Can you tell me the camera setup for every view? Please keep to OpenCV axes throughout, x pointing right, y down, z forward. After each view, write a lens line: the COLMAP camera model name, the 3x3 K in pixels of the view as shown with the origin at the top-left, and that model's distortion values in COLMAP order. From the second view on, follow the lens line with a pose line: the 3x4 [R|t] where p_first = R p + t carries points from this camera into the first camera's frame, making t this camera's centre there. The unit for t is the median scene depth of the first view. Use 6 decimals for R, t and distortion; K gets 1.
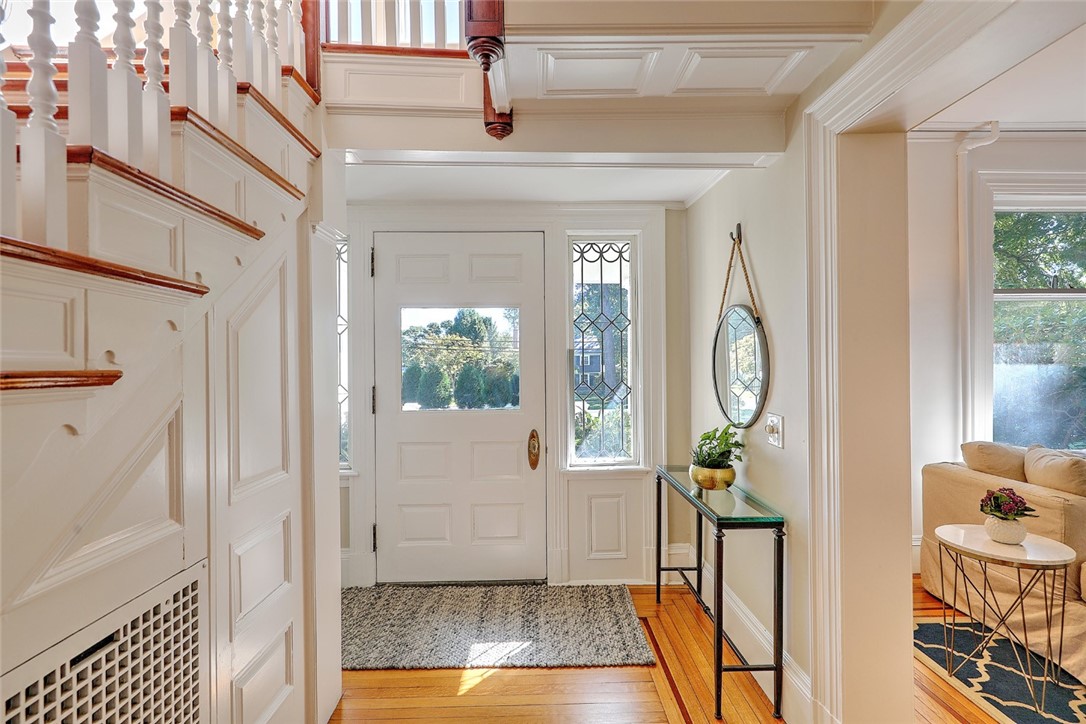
lens RADIAL K [[536.7, 0, 555.8], [0, 536.7, 368.5], [0, 0, 1]] dist [0.003711, -0.000950]
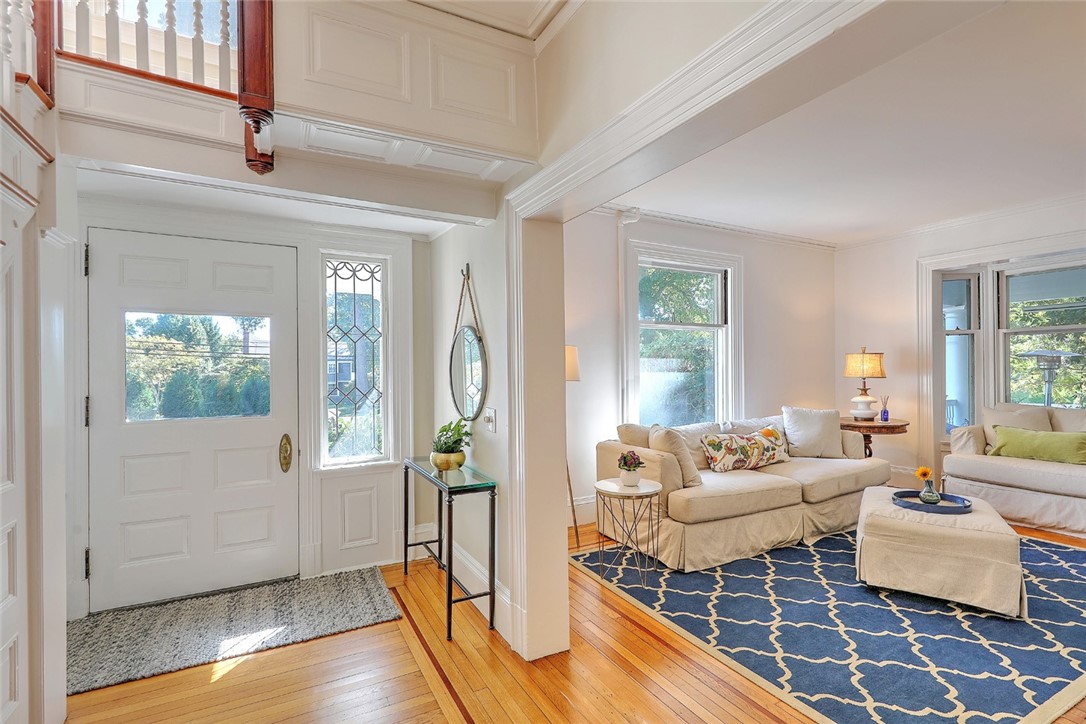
lens RADIAL K [[536.7, 0, 555.8], [0, 536.7, 368.5], [0, 0, 1]] dist [0.003711, -0.000950]
pose [[0.901583, 0.002168, 0.432600, -0.027308], [0.004153, 0.999898, -0.013665, 0.002802], [-0.432585, 0.014117, 0.901483, -0.251556]]
